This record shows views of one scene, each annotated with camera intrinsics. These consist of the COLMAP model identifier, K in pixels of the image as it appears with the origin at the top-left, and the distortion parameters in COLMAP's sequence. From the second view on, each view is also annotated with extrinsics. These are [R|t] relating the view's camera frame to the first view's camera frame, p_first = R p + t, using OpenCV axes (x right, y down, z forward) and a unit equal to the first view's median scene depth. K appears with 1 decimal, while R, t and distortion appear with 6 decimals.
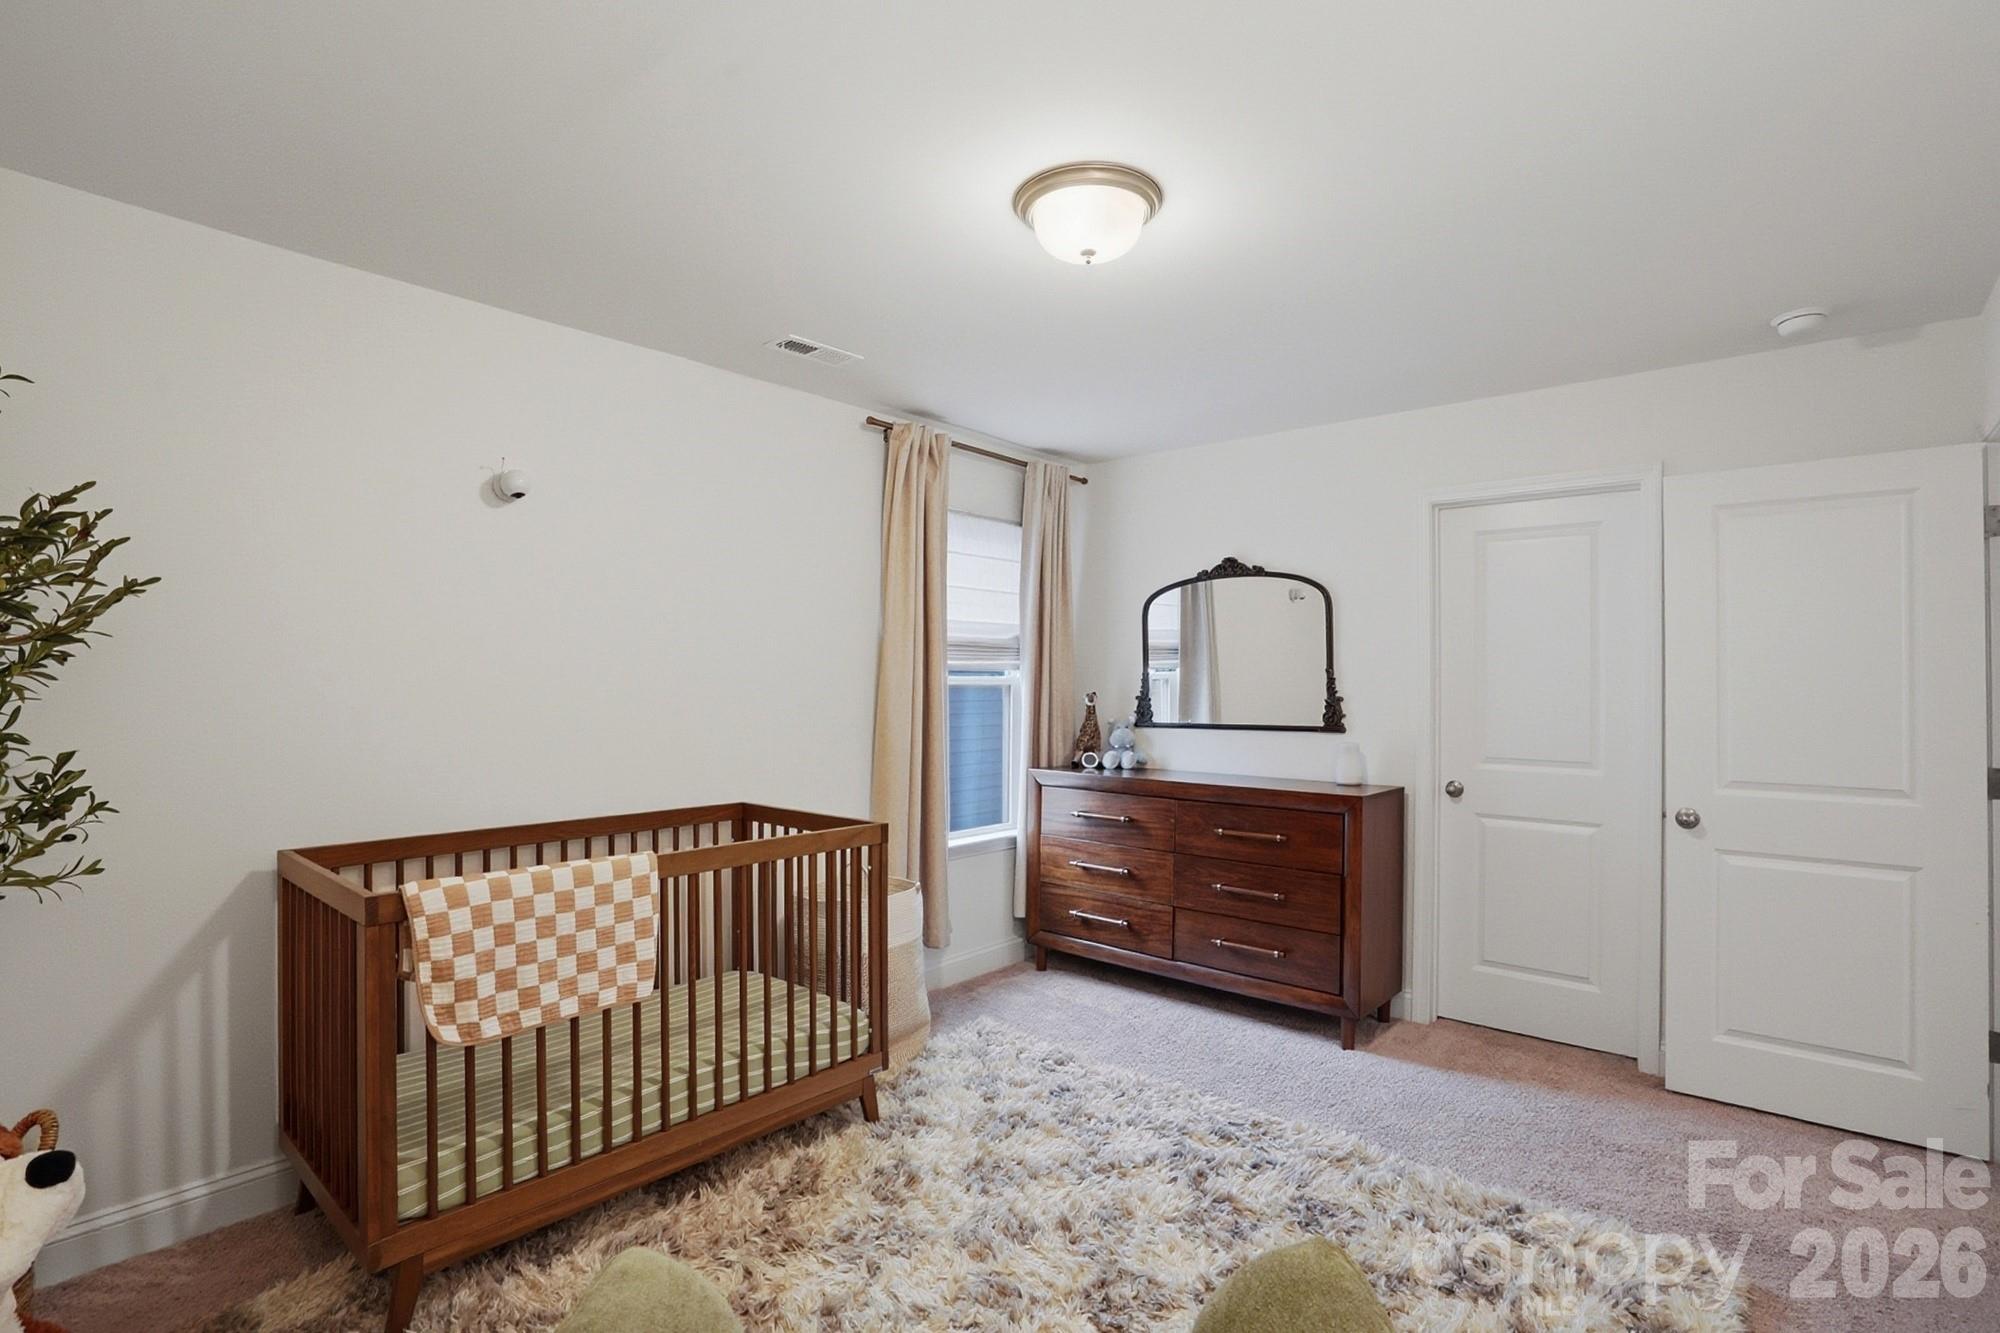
lens RADIAL K [[939.0, 0, 1003.8], [0, 939.0, 669.2], [0, 0, 1]] dist [-0.072079, 0.032595]
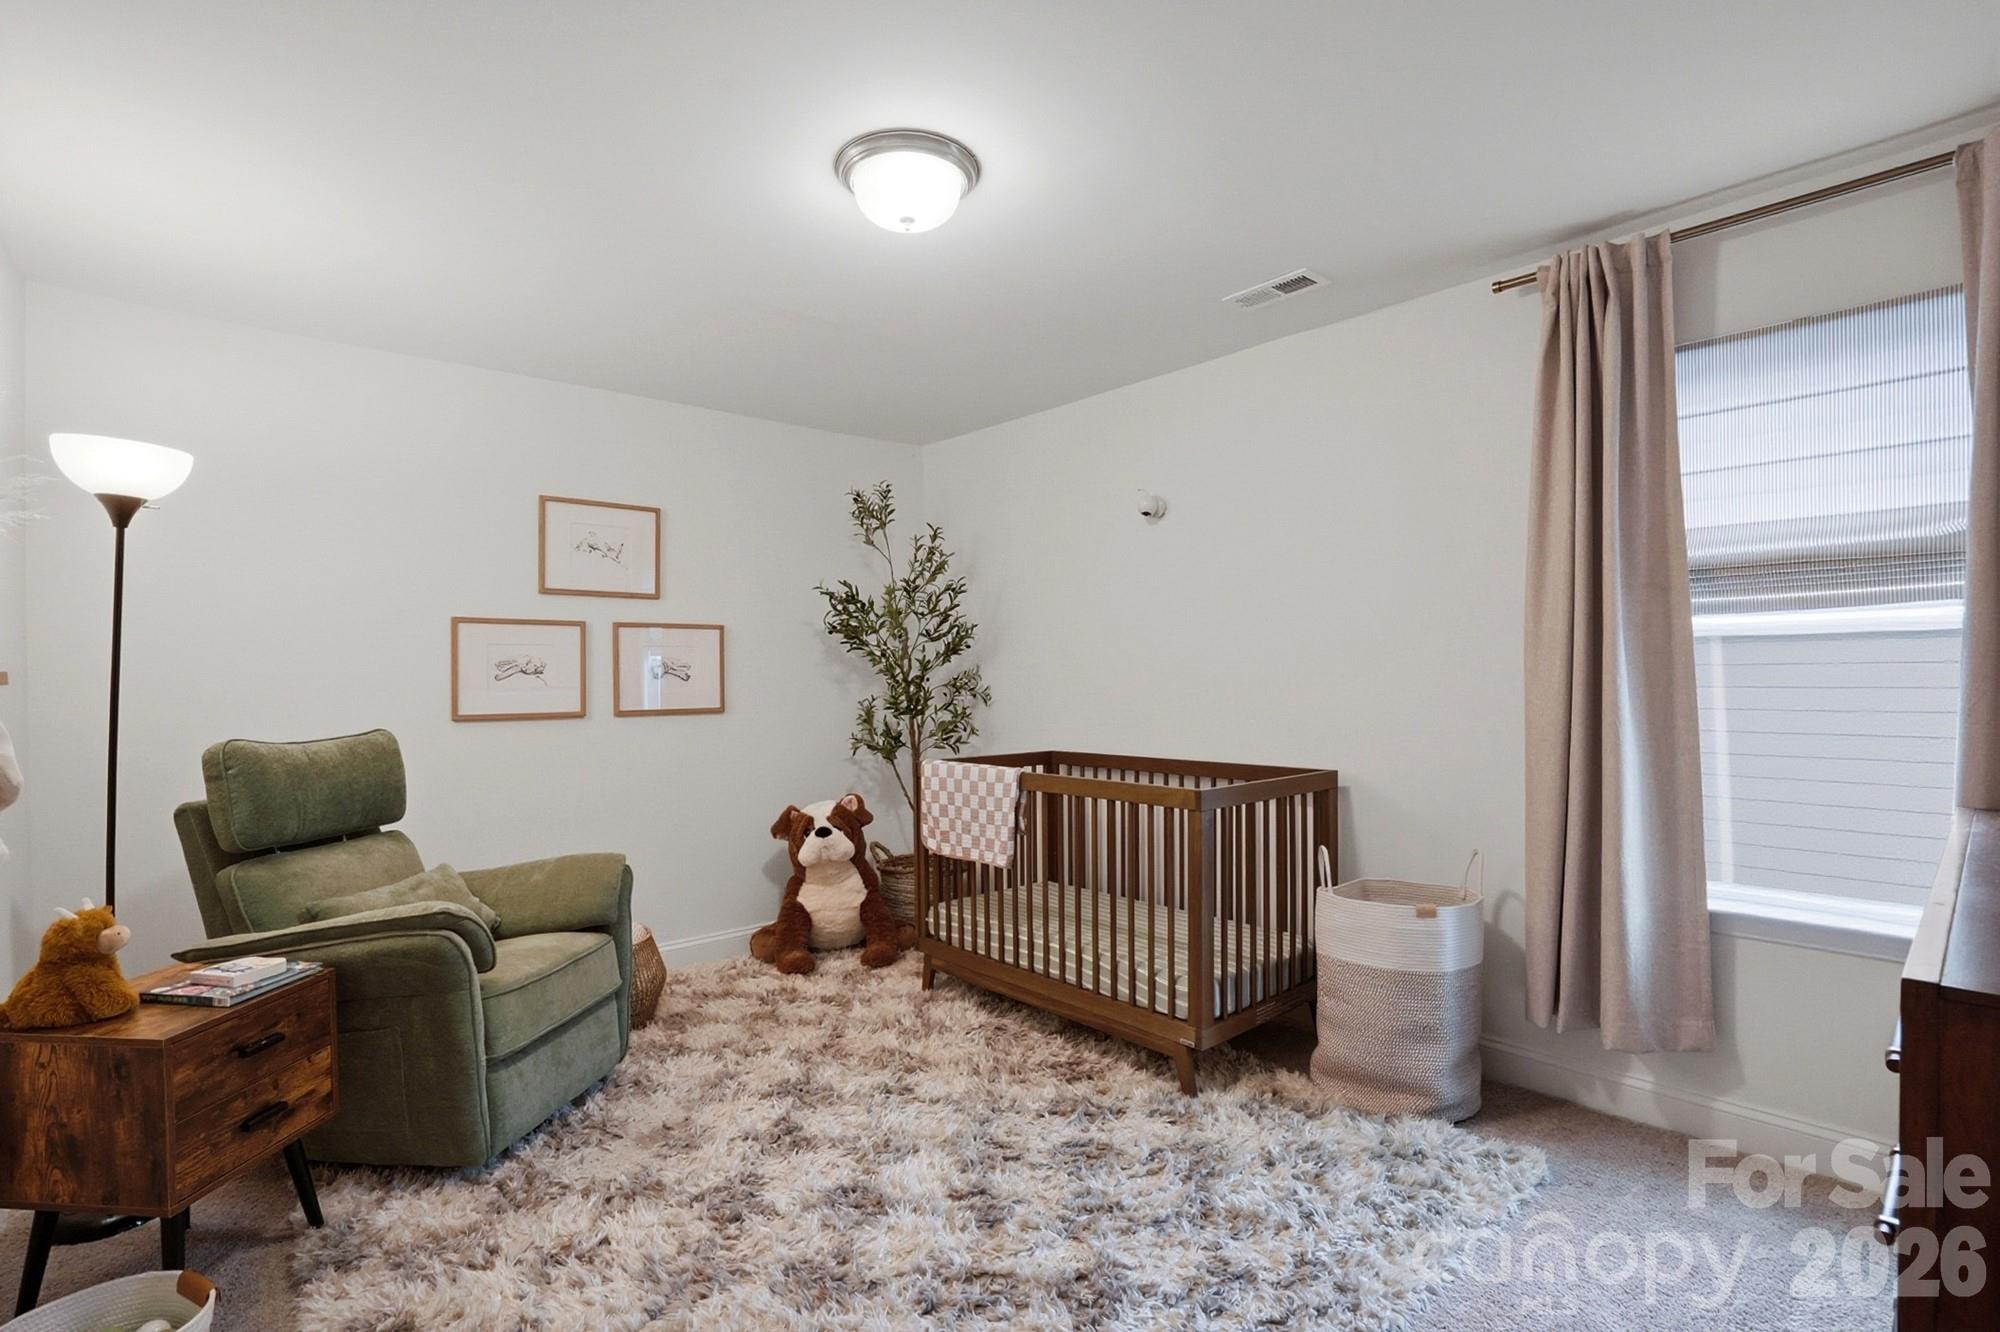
lens RADIAL K [[939.0, 0, 1003.8], [0, 939.0, 668.7], [0, 0, 1]] dist [-0.072079, 0.032595]
pose [[-0.102565, 0.001019, -0.994726, 0.902813], [0.028194, 0.999601, -0.001883, 0.040467], [0.994327, -0.028239, -0.102552, 0.978622]]
